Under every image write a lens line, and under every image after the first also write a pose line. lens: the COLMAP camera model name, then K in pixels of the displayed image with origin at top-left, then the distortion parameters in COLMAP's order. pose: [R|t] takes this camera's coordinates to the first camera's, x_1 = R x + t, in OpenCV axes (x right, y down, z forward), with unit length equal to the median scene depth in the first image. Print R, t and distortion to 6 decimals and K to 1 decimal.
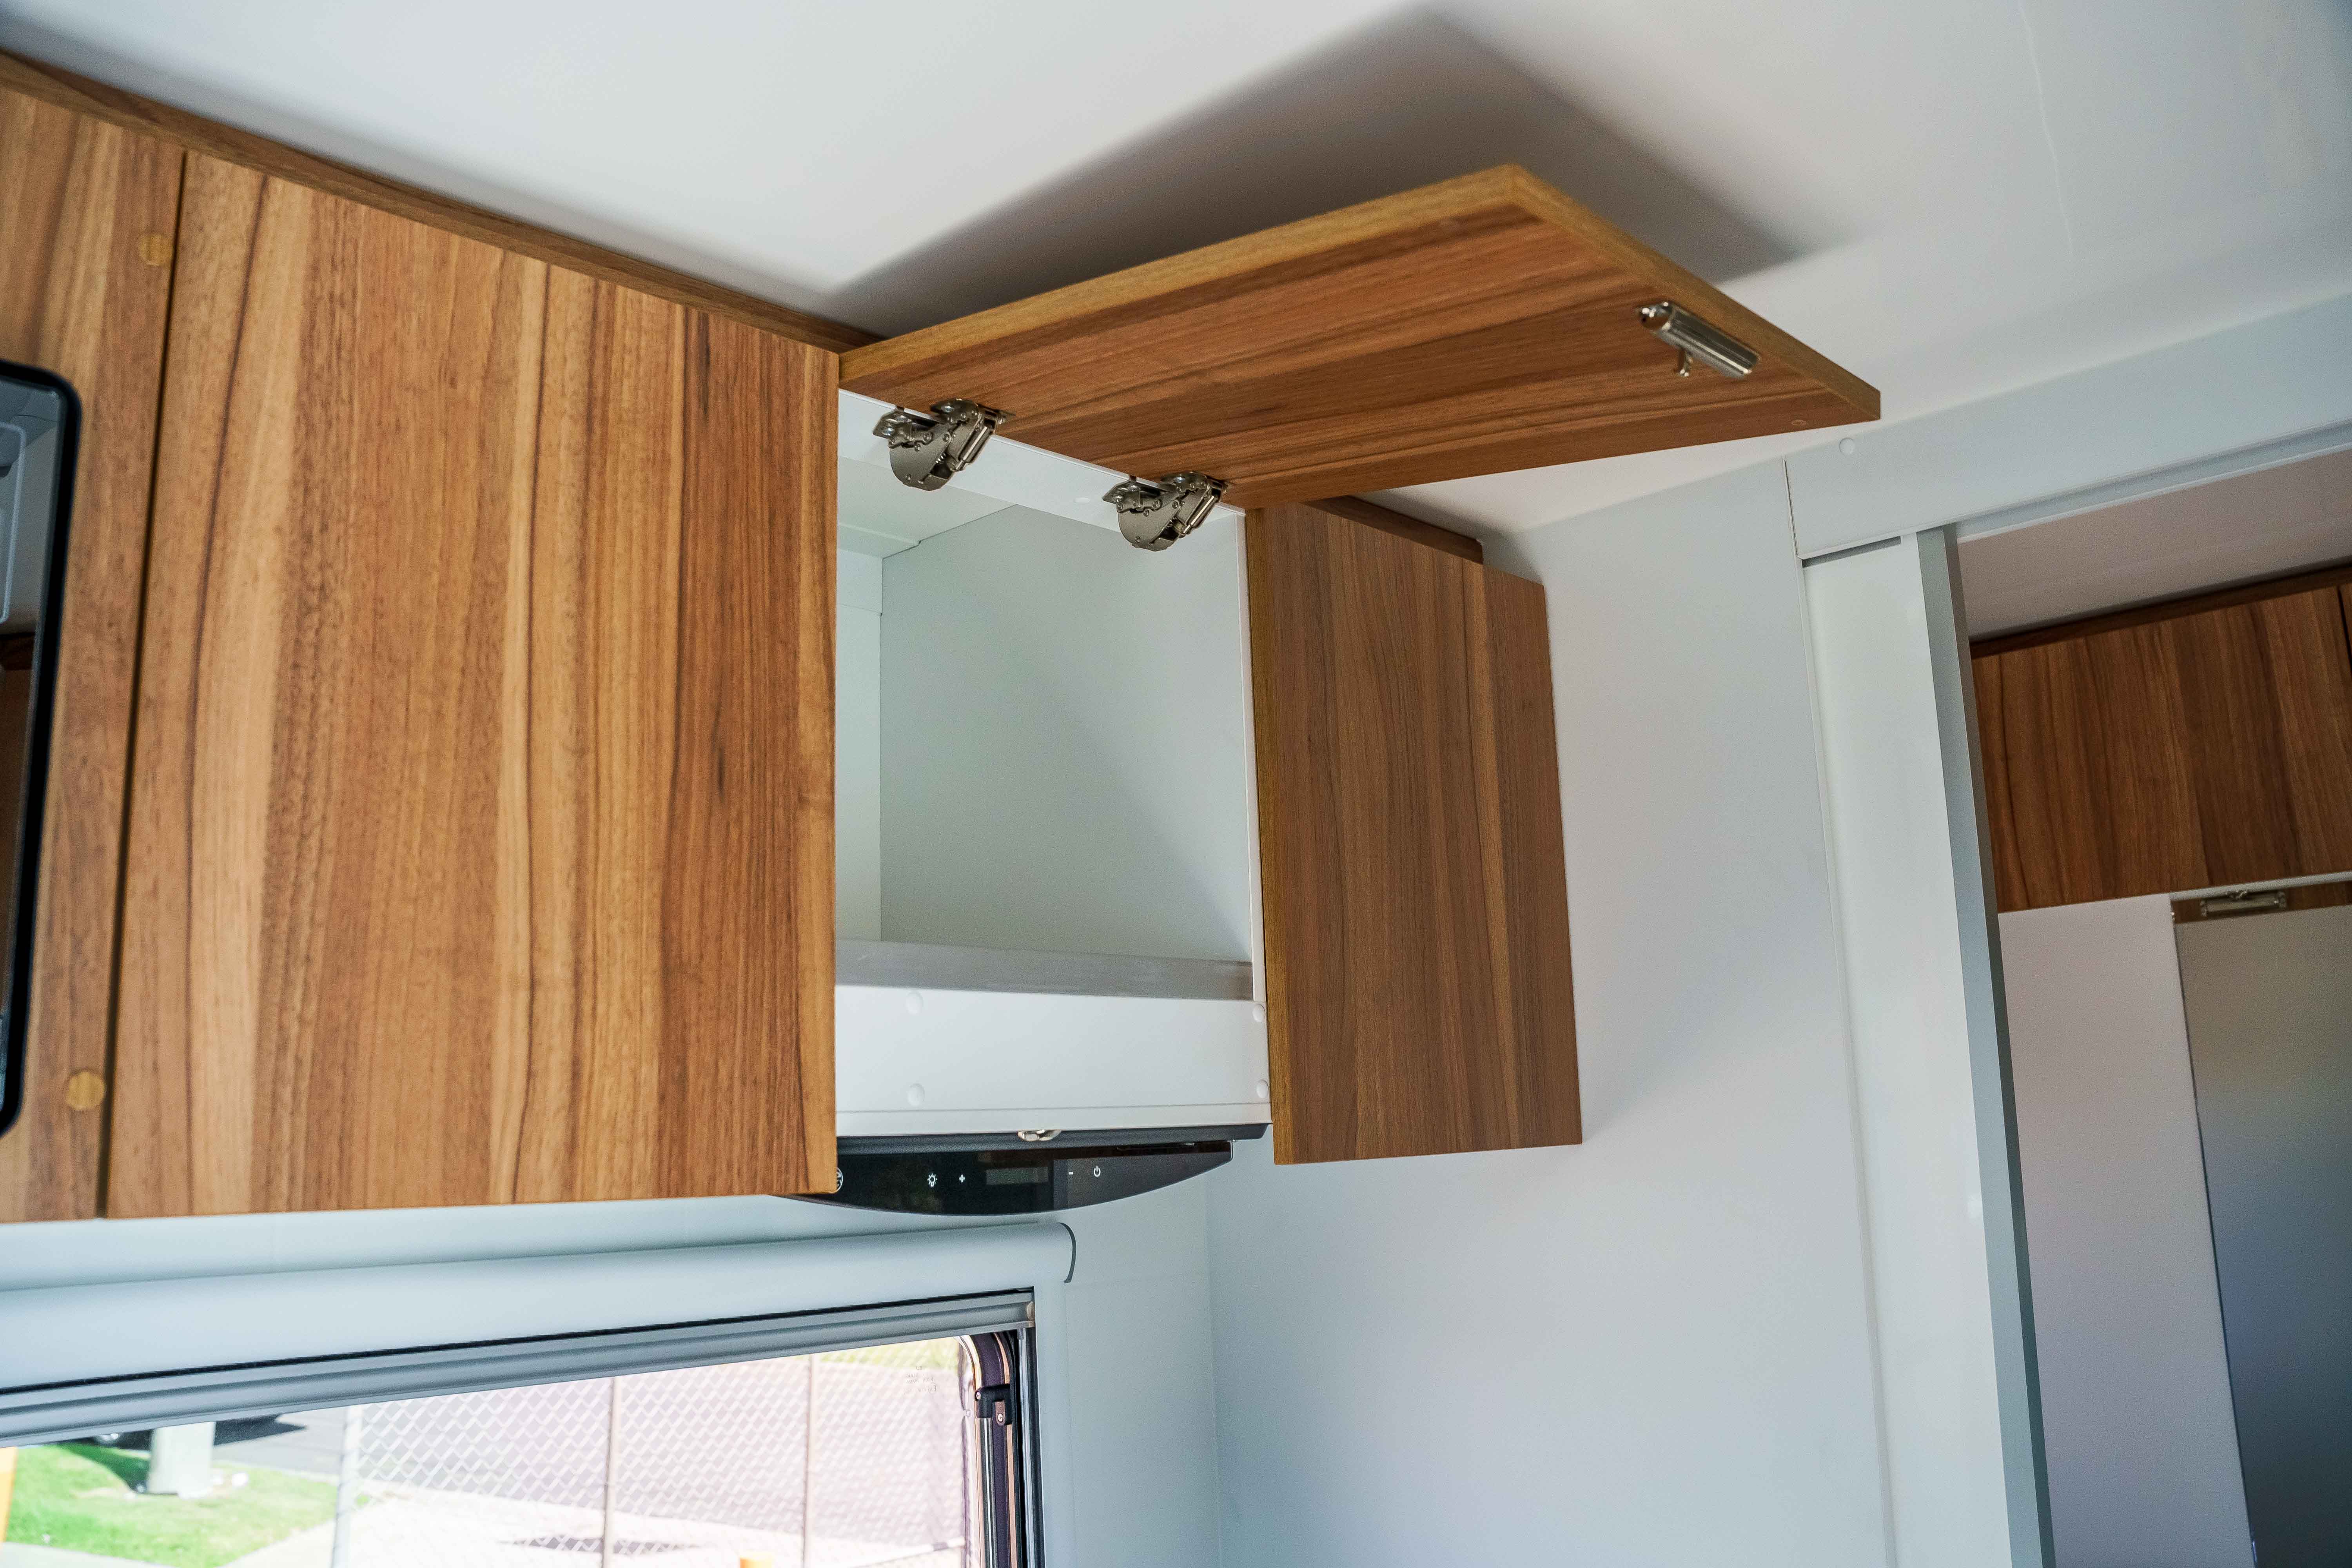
lens RADIAL K [[1873.2, 0, 1175.2], [0, 1873.2, 776.0], [0, 0, 1]] dist [-0.195966, 0.166260]
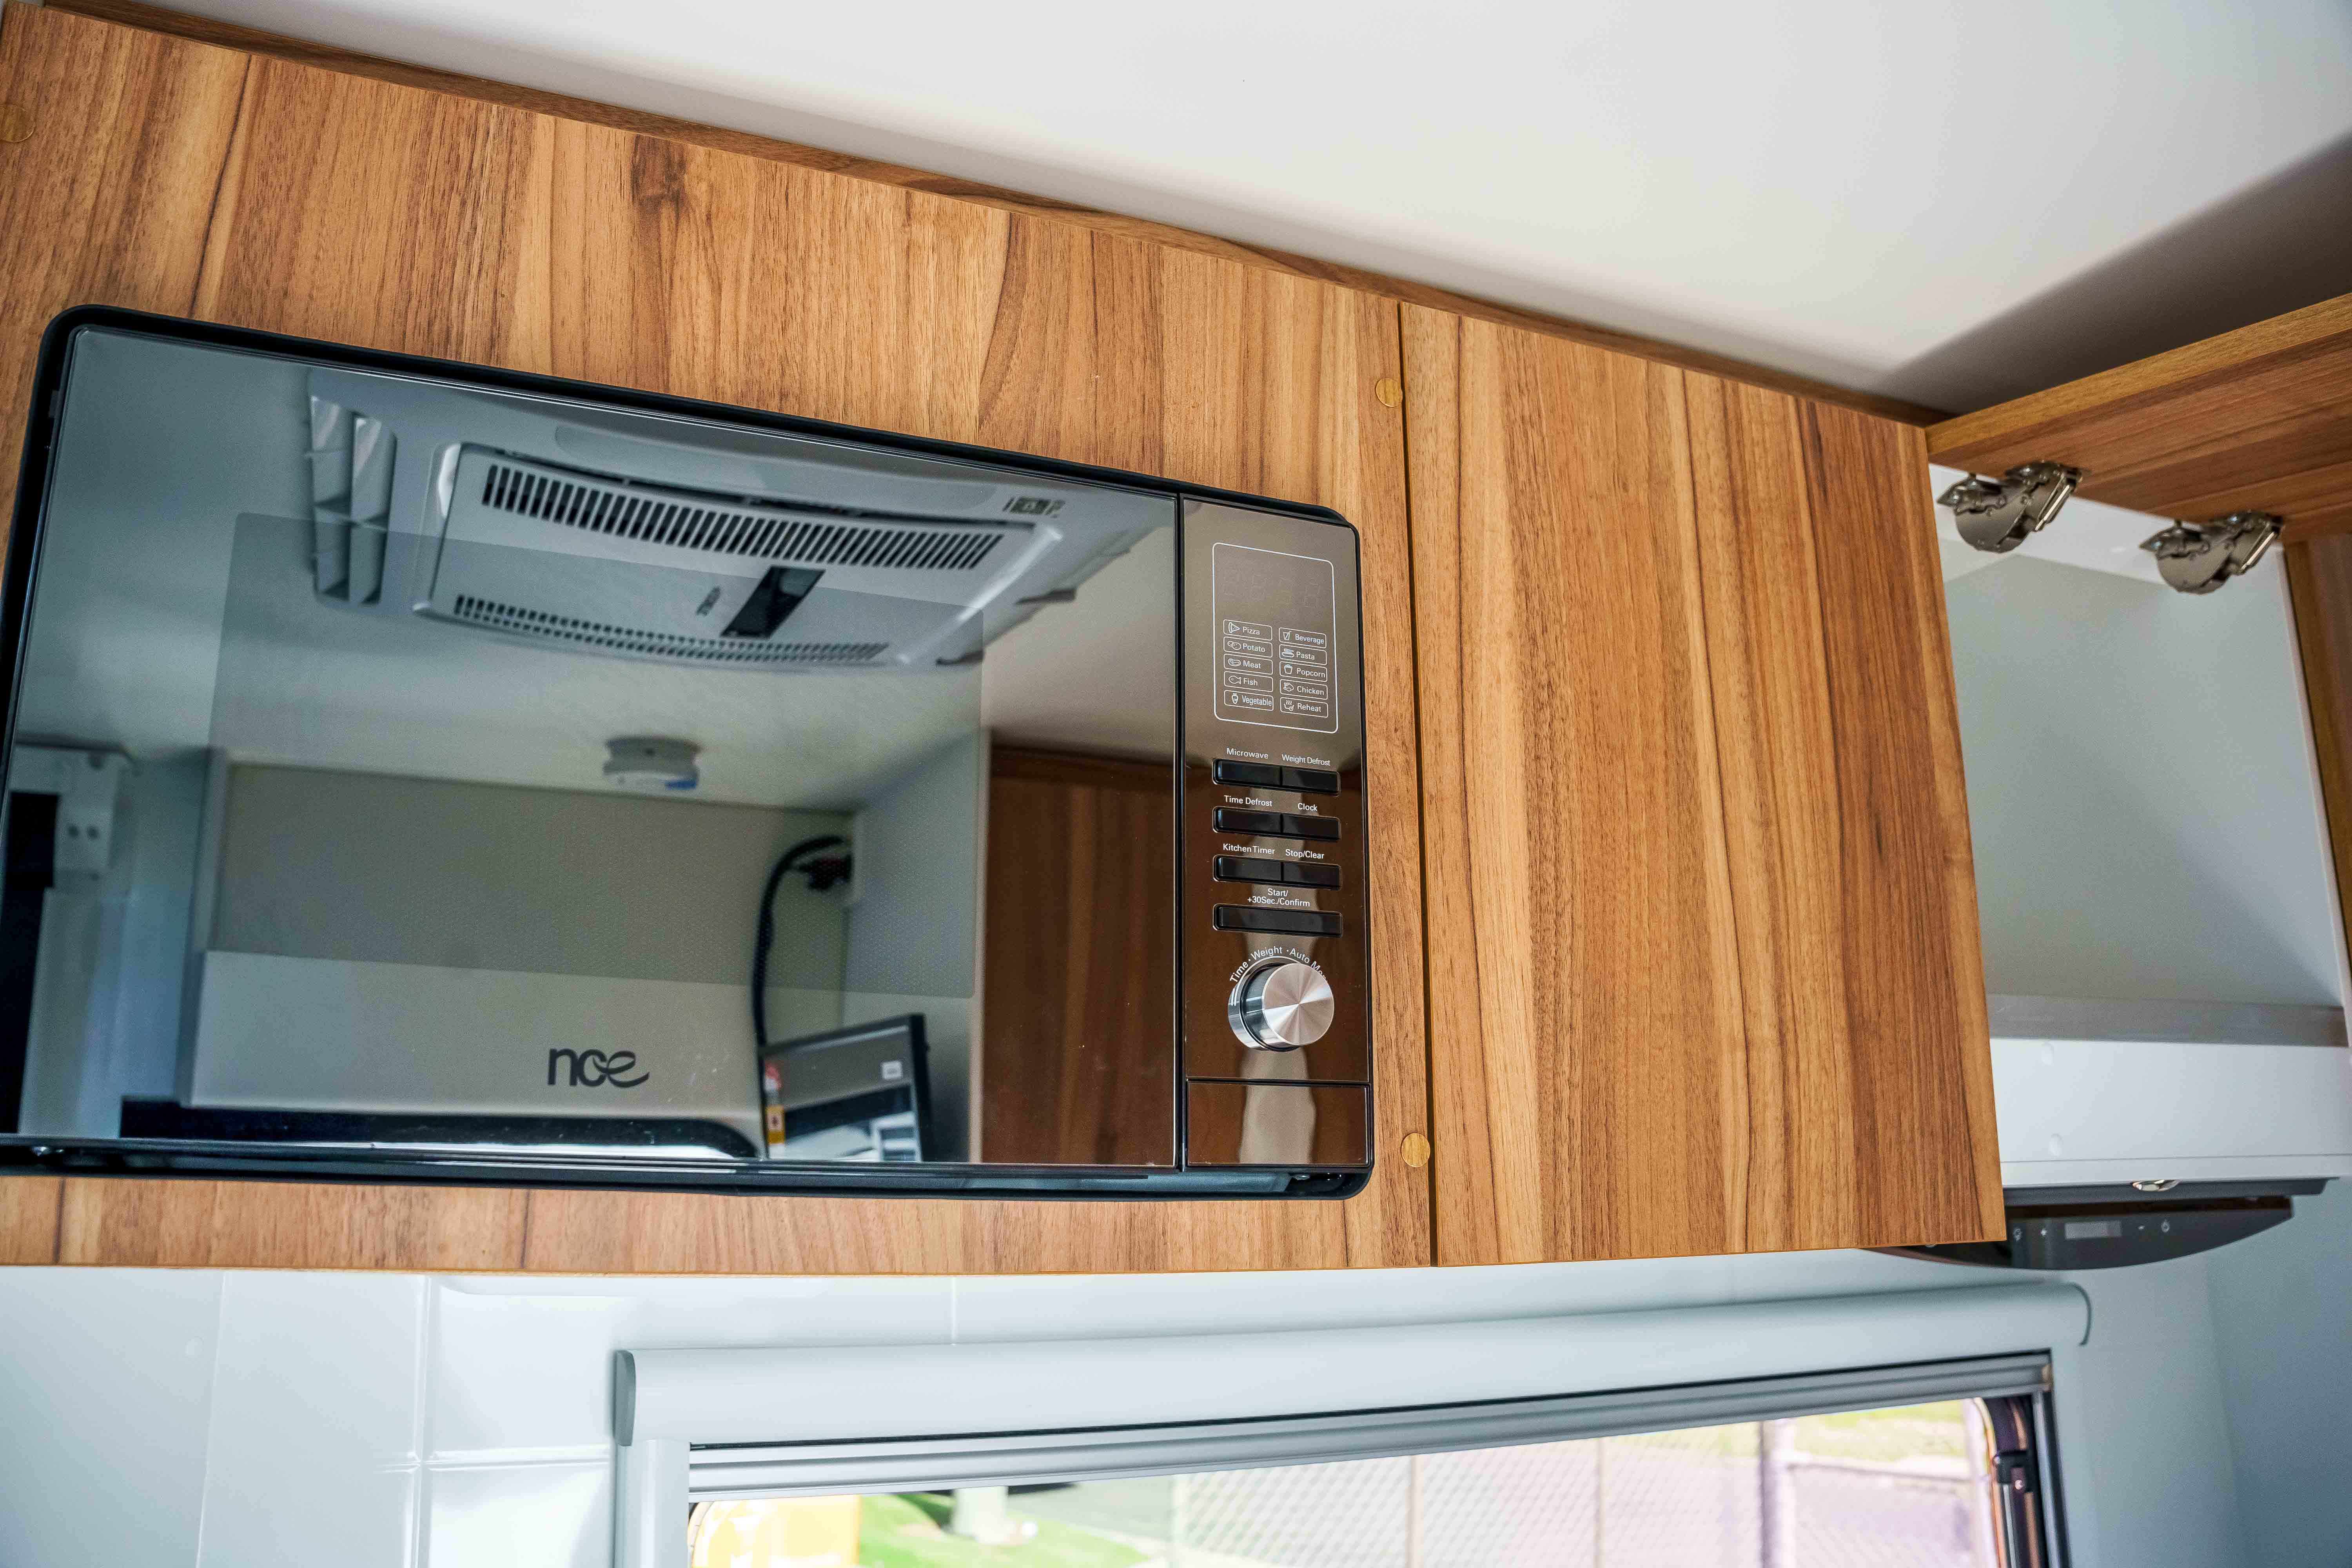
lens RADIAL K [[1873.2, 0, 1175.3], [0, 1873.2, 765.5], [0, 0, 1]] dist [-0.195966, 0.166260]
pose [[0.930791, -0.064069, -0.359893, -0.262779], [0.047350, 0.997358, -0.055090, -0.004557], [0.362471, 0.034236, 0.931366, -0.112153]]
